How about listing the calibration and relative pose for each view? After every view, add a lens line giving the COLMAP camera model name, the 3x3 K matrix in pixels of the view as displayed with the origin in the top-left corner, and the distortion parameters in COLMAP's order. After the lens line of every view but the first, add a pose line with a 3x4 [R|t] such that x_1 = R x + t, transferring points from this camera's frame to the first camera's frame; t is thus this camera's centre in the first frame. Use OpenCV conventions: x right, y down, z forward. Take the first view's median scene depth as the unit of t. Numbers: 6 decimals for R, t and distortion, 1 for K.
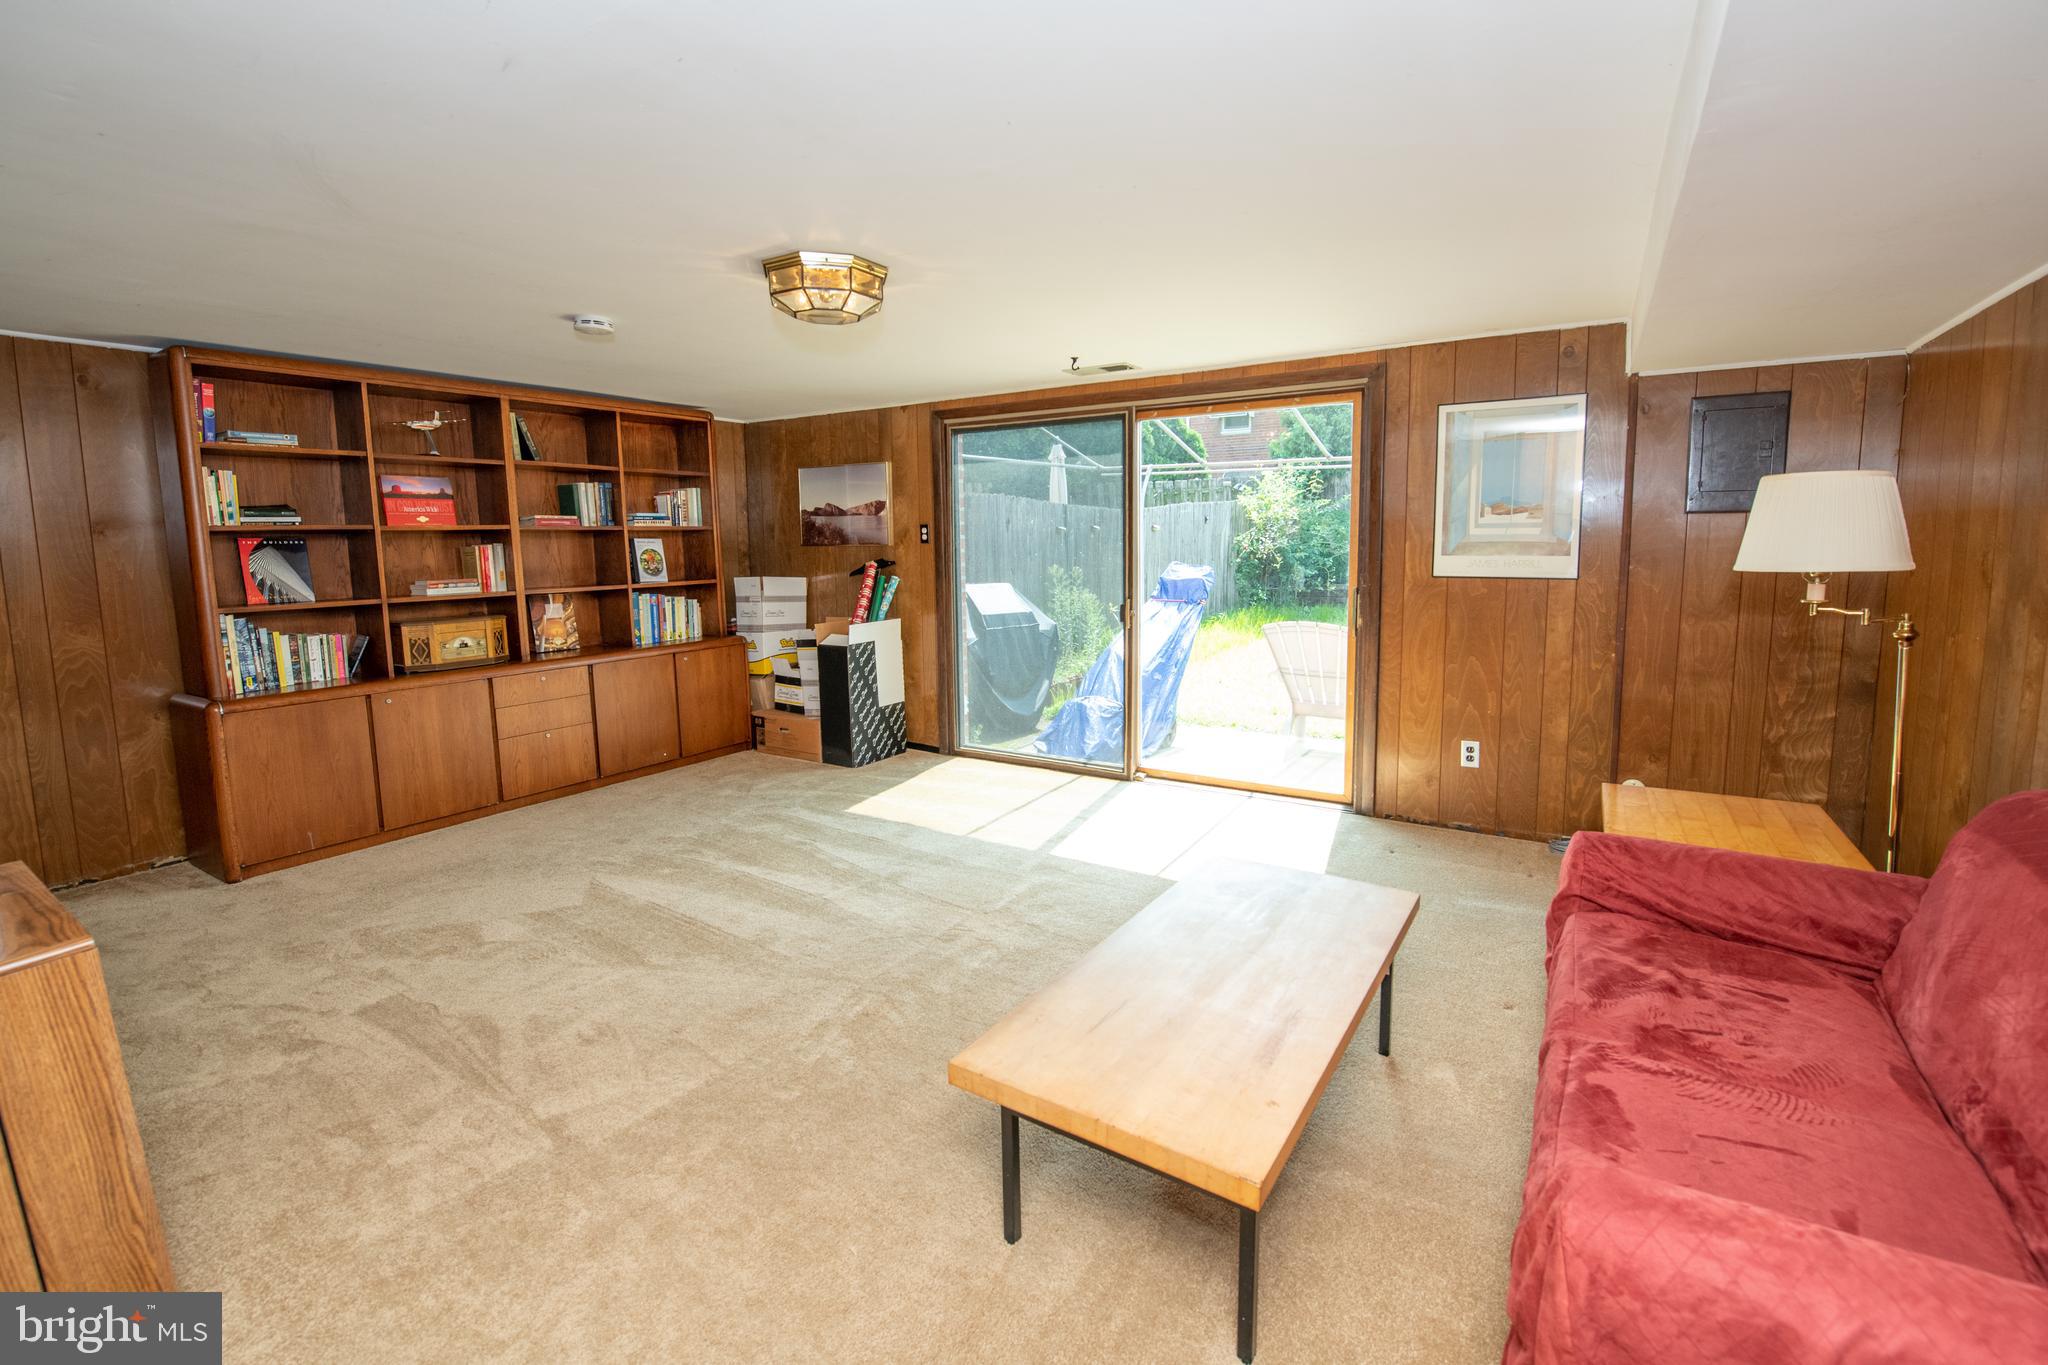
lens RADIAL K [[874.0, 0, 1060.5], [0, 874.0, 636.0], [0, 0, 1]] dist [-0.014870, -0.004220]
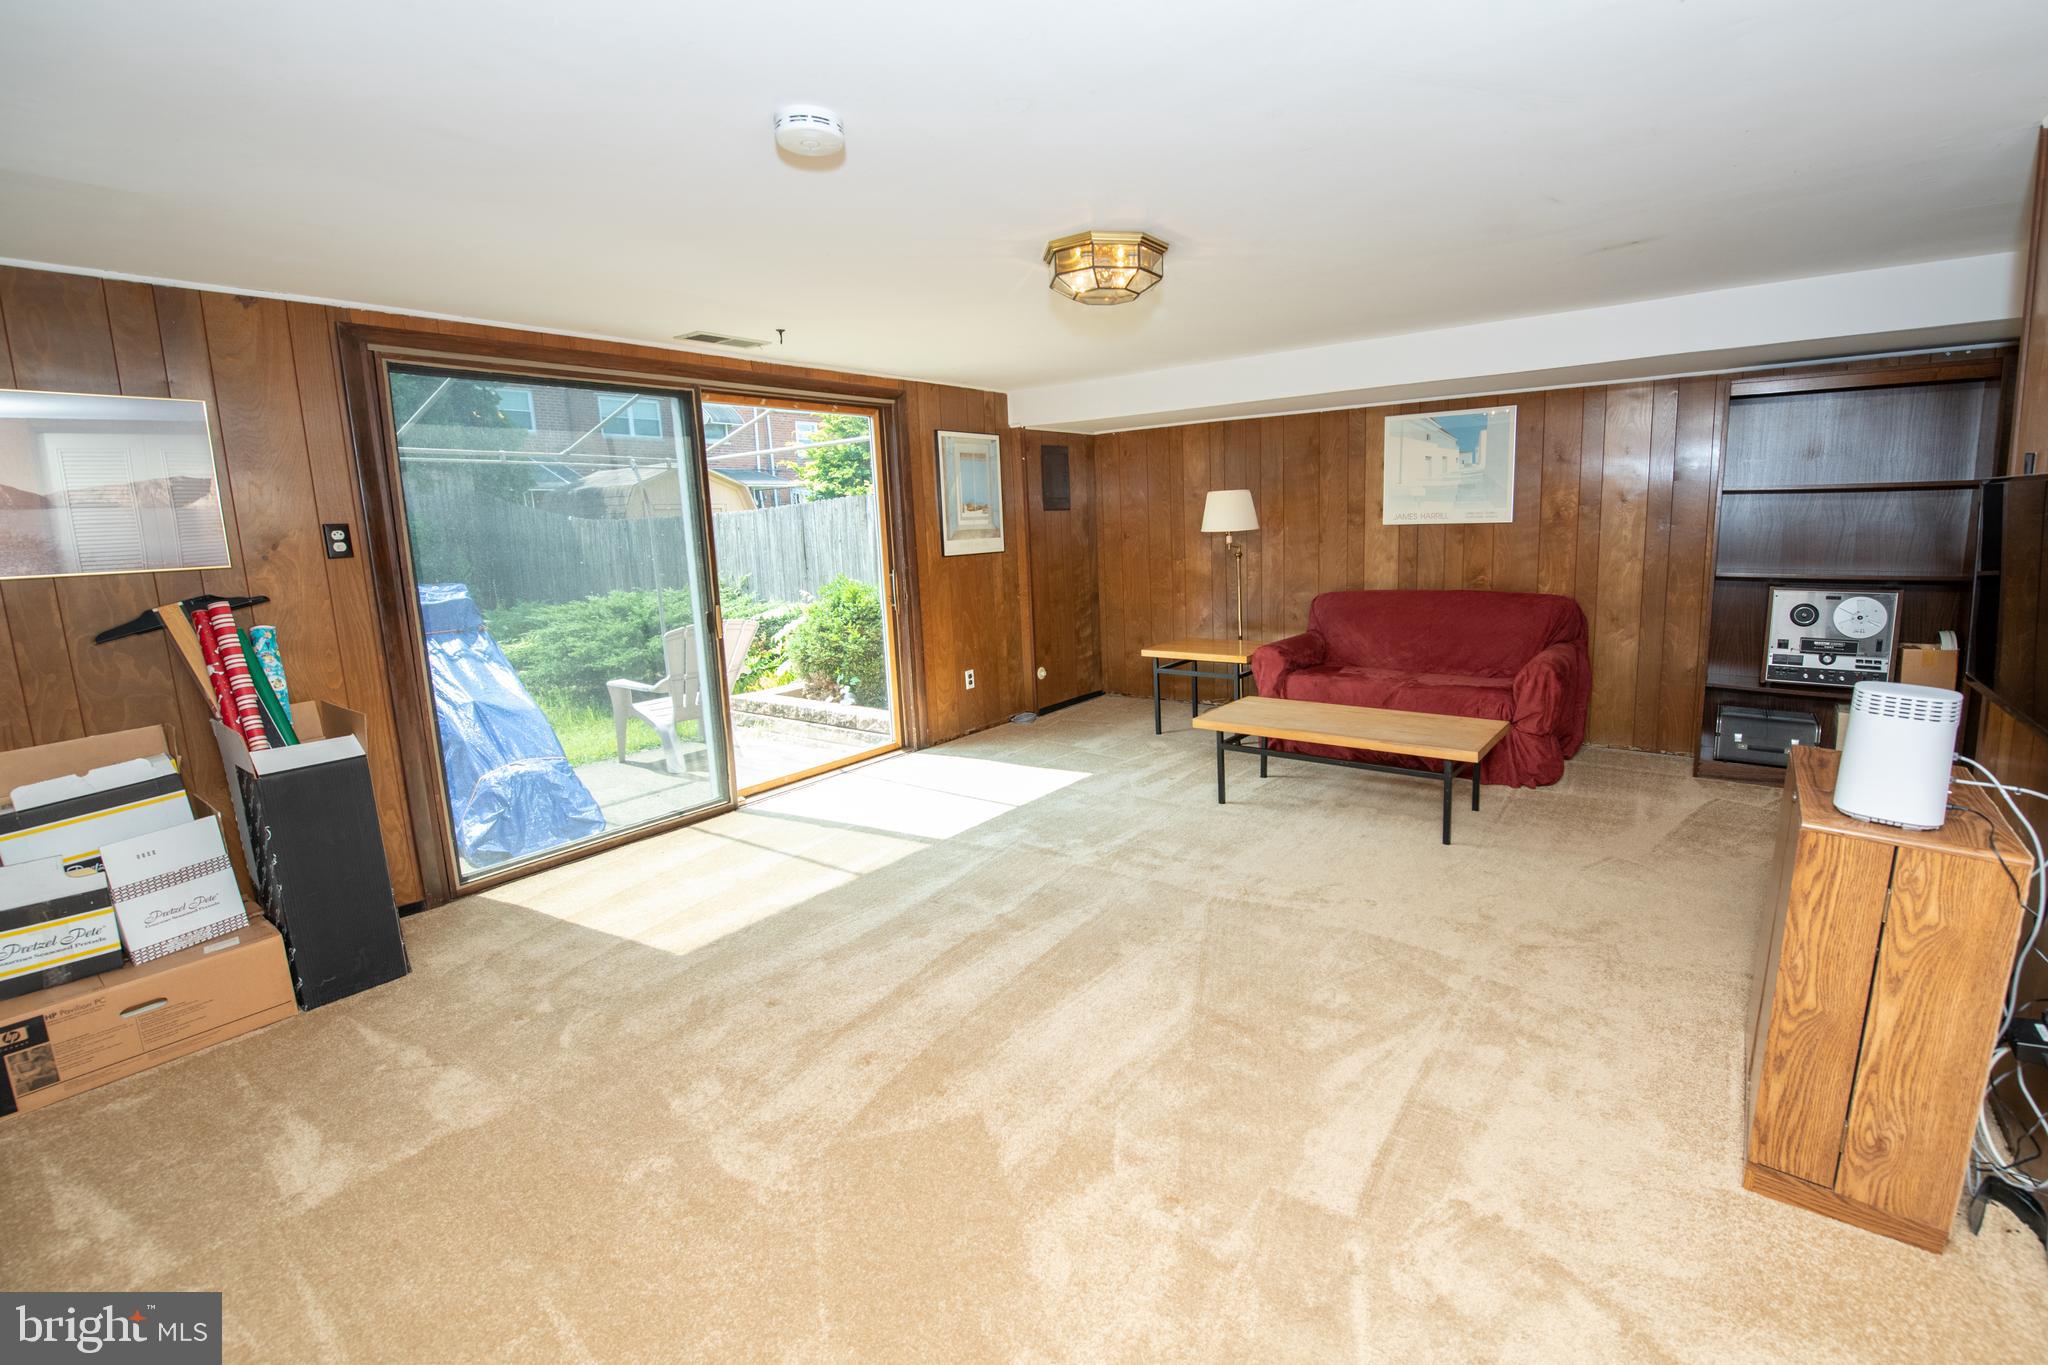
lens RADIAL K [[886.8, 0, 1032.2], [0, 886.8, 665.8], [0, 0, 1]] dist [-0.019761, -0.000443]
pose [[0.106483, -0.153391, 0.982412, -0.941231], [0.149167, 0.979312, 0.136739, -0.069636], [-0.983062, 0.131983, 0.127161, 0.709247]]
